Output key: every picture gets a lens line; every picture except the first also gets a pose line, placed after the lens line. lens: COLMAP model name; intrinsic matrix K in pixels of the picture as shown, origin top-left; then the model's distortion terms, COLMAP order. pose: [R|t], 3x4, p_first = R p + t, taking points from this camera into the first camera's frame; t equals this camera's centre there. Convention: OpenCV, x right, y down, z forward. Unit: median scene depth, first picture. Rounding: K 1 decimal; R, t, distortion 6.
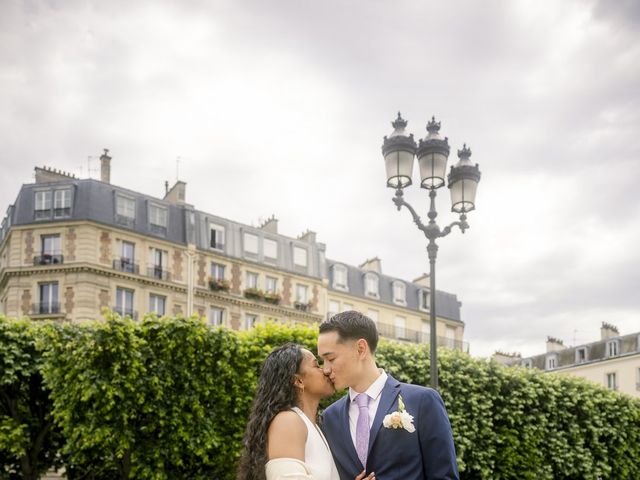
lens RADIAL K [[2412.8, 0, 320.0], [0, 2412.8, 240.0], [0, 0, 1]] dist [-0.057425, -2.047520]
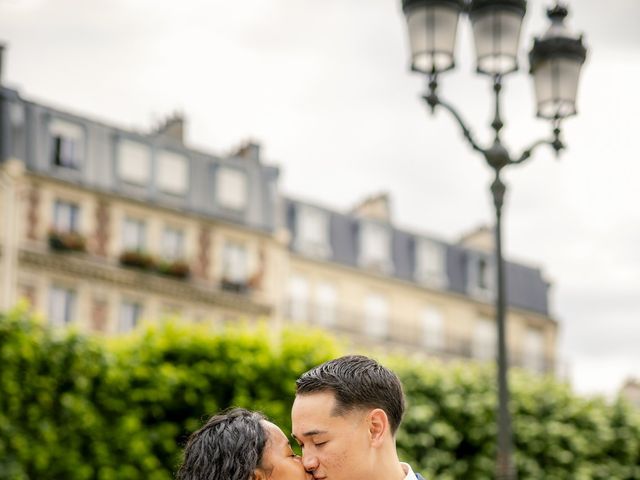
lens RADIAL K [[2412.8, 0, 320.0], [0, 2412.8, 240.0], [0, 0, 1]] dist [-0.057425, -2.047520]
pose [[0.999308, -0.006018, -0.036705, 0.028260], [0.001662, 0.993064, -0.117566, 0.076157], [0.037158, 0.117424, 0.992386, 0.504191]]
